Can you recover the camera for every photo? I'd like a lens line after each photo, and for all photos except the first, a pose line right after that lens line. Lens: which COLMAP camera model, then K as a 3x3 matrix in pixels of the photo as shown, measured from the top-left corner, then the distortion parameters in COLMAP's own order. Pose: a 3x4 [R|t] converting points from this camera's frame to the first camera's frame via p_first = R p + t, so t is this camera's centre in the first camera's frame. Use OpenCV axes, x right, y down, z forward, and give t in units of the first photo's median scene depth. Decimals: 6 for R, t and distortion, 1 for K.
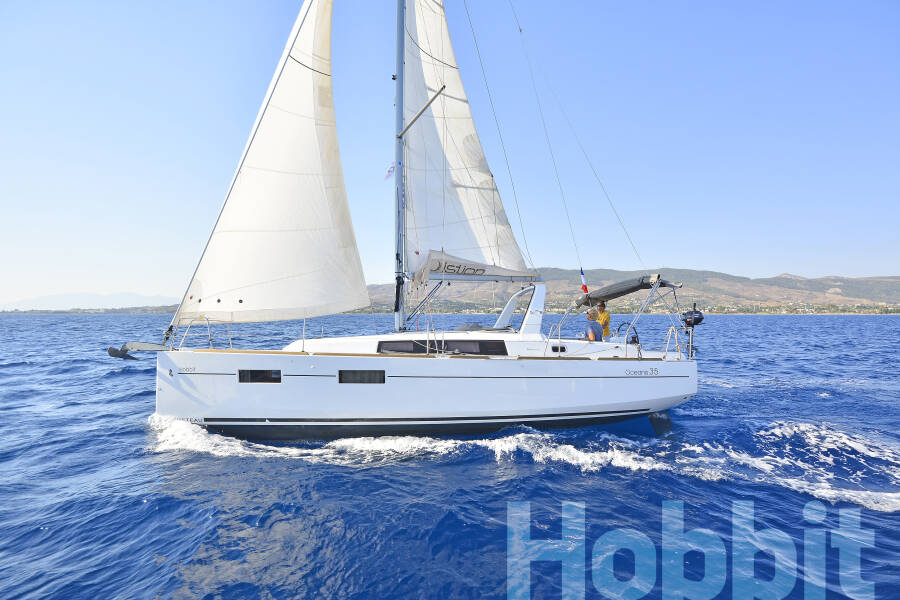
lens RADIAL K [[608.8, 0, 450.0], [0, 608.8, 300.0], [0, 0, 1]] dist [-0.005502, -0.002550]
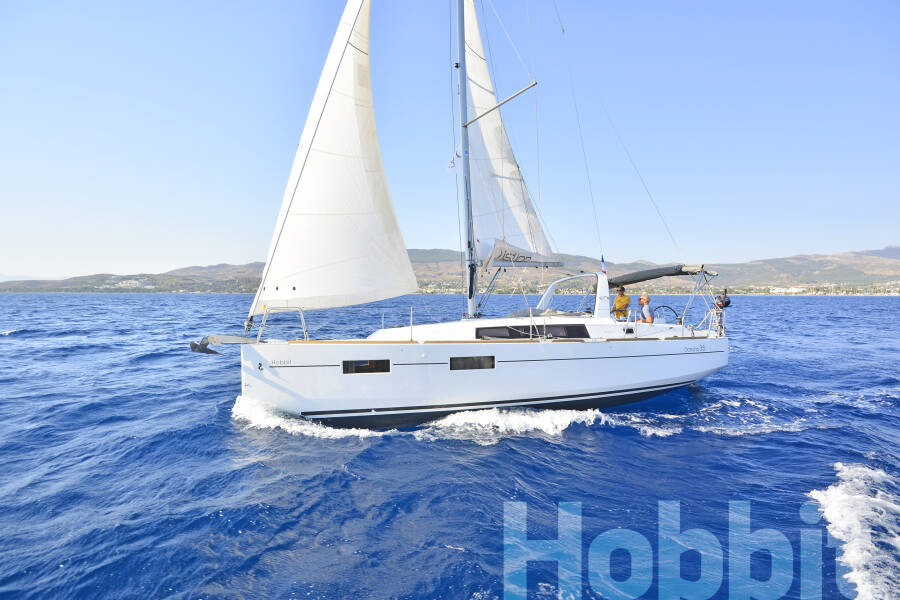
lens RADIAL K [[608.8, 0, 450.0], [0, 608.8, 300.0], [0, 0, 1]] dist [-0.005502, -0.002550]
pose [[0.962955, -0.011711, 0.269408, -0.409385], [0.001984, 0.999337, 0.036350, -0.015812], [-0.269655, -0.034469, 0.962340, 0.020865]]
